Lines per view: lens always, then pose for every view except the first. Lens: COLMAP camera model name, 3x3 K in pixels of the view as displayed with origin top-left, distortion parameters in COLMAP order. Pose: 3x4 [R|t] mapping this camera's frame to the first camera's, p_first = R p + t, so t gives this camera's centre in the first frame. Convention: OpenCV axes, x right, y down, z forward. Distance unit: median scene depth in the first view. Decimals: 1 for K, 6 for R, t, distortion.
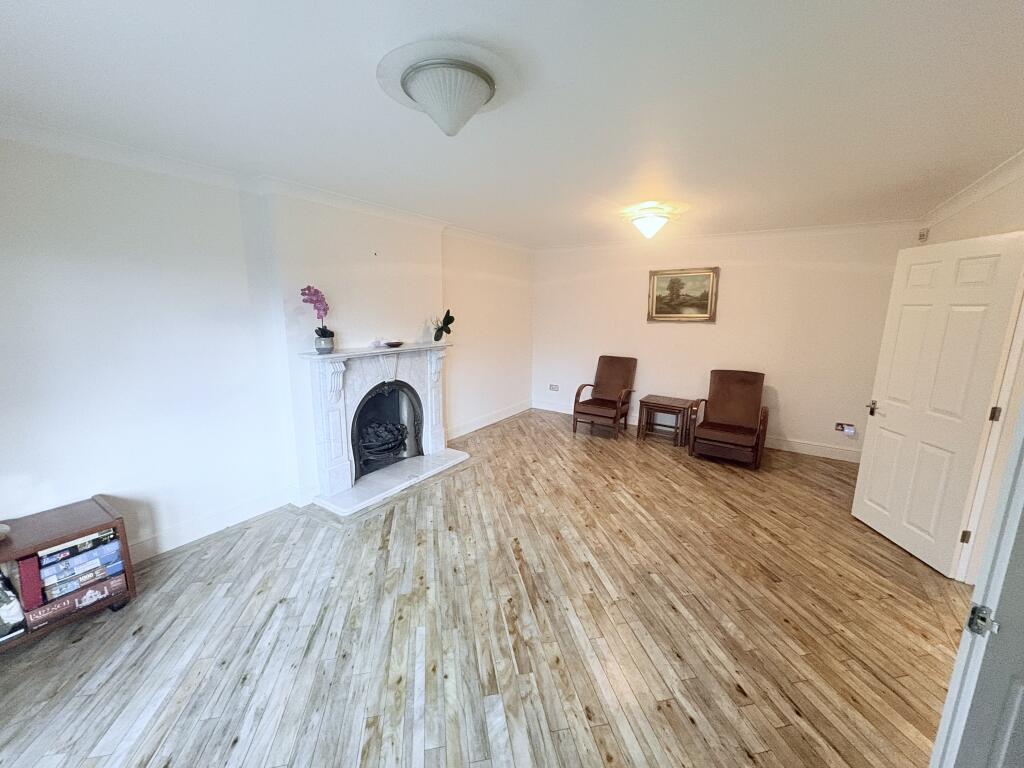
lens RADIAL K [[406.7, 0, 511.6], [0, 406.7, 383.7], [0, 0, 1]] dist [0.001993, 0.000089]
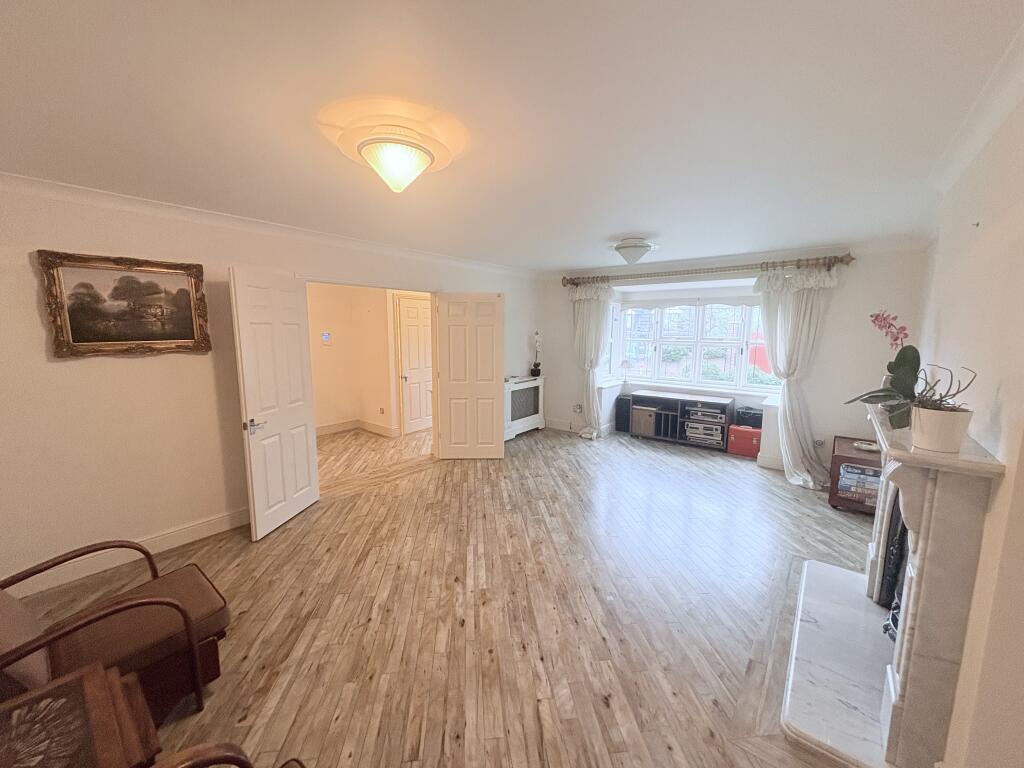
lens RADIAL K [[406.7, 0, 511.6], [0, 406.7, 383.7], [0, 0, 1]] dist [0.001993, 0.000089]
pose [[-0.995292, -0.028570, 0.092613, 0.132528], [0.002646, 0.947200, 0.320633, -0.266549], [-0.096883, 0.319368, -0.942665, 1.387051]]
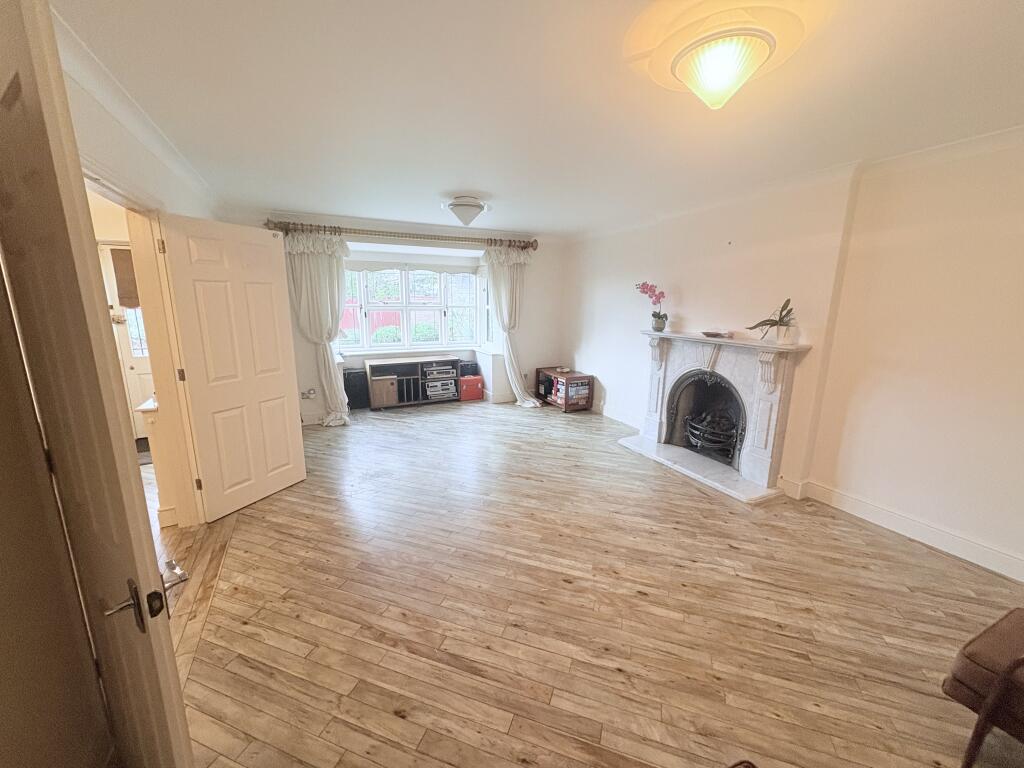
lens RADIAL K [[406.7, 0, 511.6], [0, 406.7, 383.7], [0, 0, 1]] dist [0.001993, 0.000089]
pose [[-0.508657, 0.158843, -0.846190, 0.747084], [-0.177013, 0.942543, 0.283336, -0.162779], [0.842576, 0.293908, -0.451314, 0.986672]]
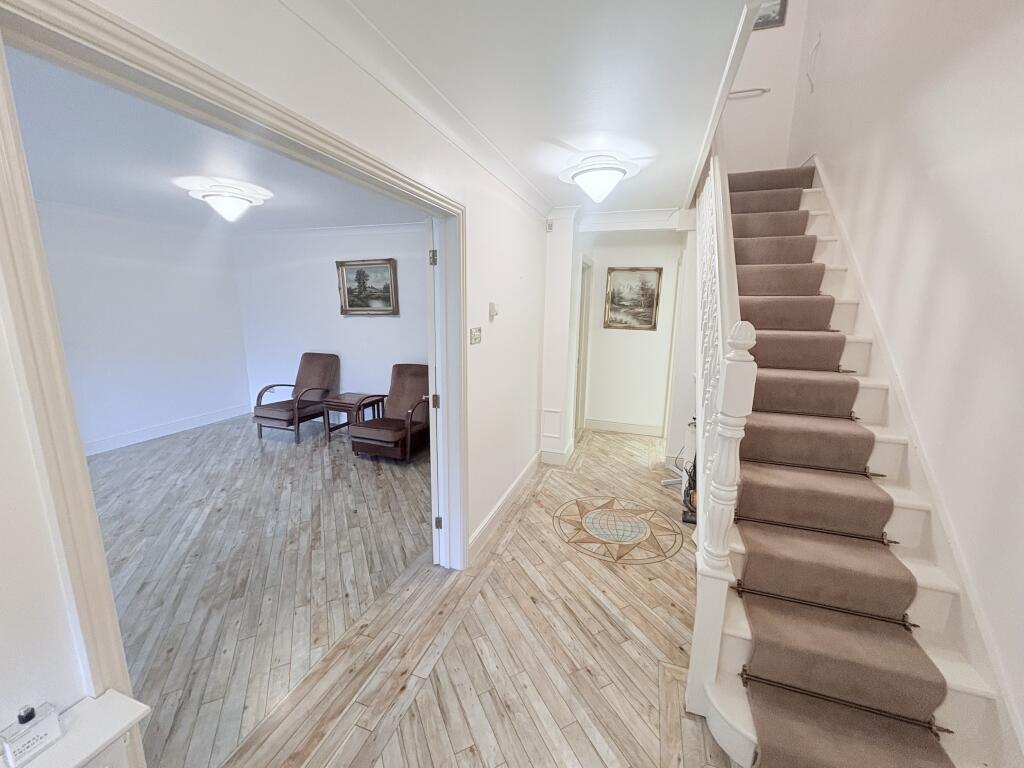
lens RADIAL K [[406.7, 0, 511.6], [0, 406.7, 383.7], [0, 0, 1]] dist [0.001993, 0.000089]
pose [[0.969786, -0.045953, 0.239592, 0.640599], [0.043976, 0.998940, 0.013590, 0.014059], [-0.239962, -0.002643, 0.970779, -0.016483]]
